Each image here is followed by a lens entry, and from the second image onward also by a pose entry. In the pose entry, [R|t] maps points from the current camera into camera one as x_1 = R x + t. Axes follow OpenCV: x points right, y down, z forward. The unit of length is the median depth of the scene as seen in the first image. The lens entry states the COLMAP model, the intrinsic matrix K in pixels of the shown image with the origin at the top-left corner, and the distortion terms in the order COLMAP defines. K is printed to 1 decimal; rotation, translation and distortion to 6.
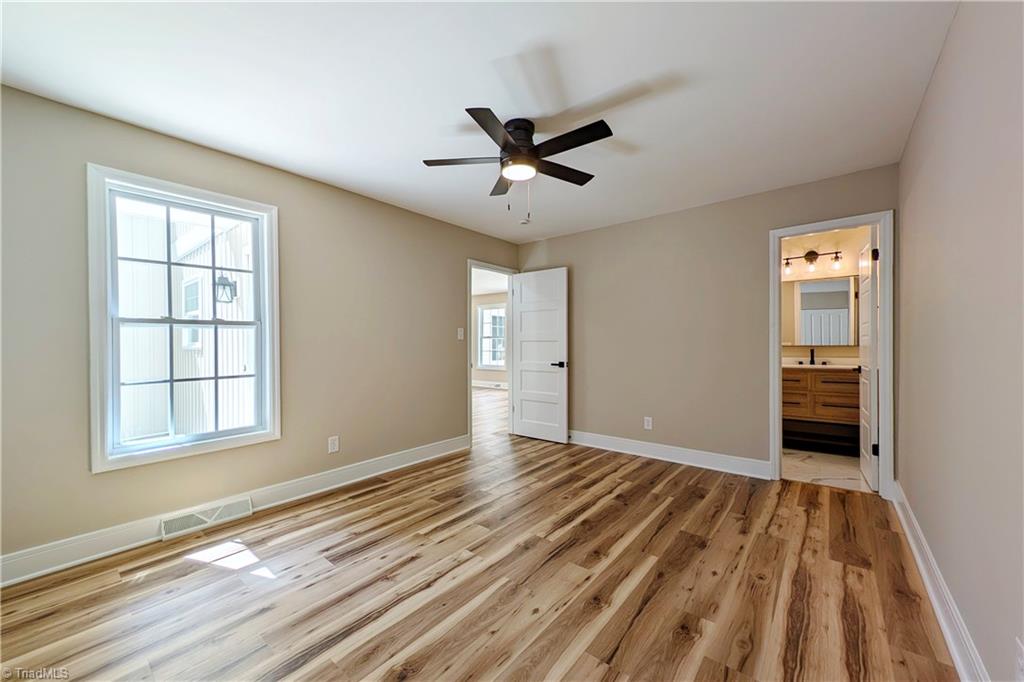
lens RADIAL K [[392.1, 0, 519.2], [0, 392.1, 344.9], [0, 0, 1]] dist [0.013803, -0.005873]
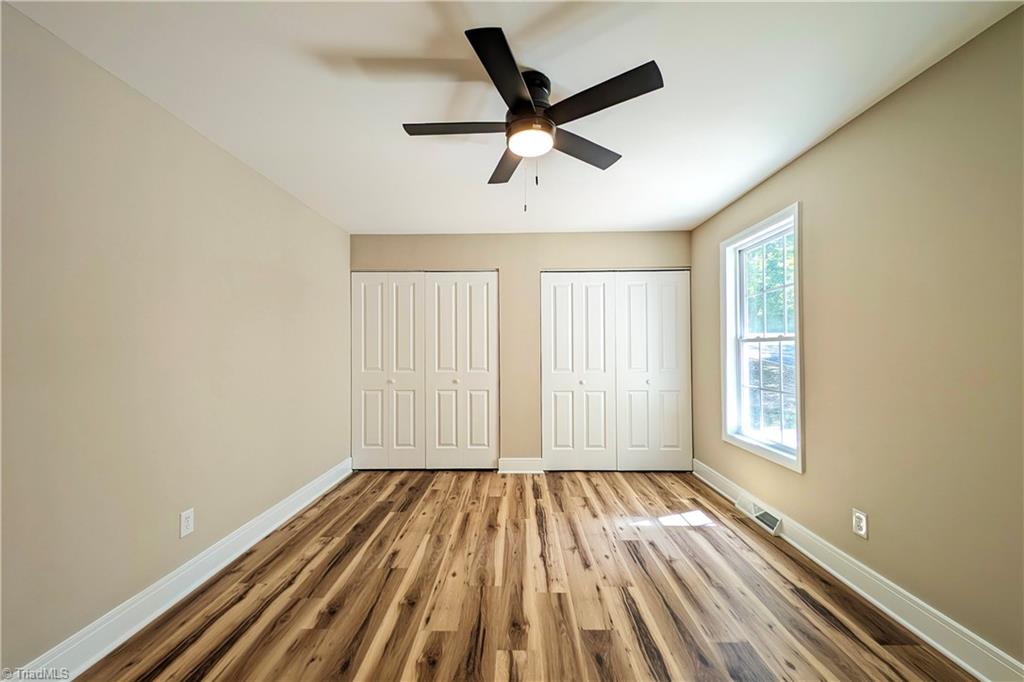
lens RADIAL K [[392.1, 0, 518.2], [0, 392.1, 340.4], [0, 0, 1]] dist [0.013803, -0.005873]
pose [[-0.791232, -0.004358, -0.611501, 0.547274], [0.002988, 0.999935, -0.010993, -0.061152], [0.611509, -0.010525, -0.791168, 1.770490]]
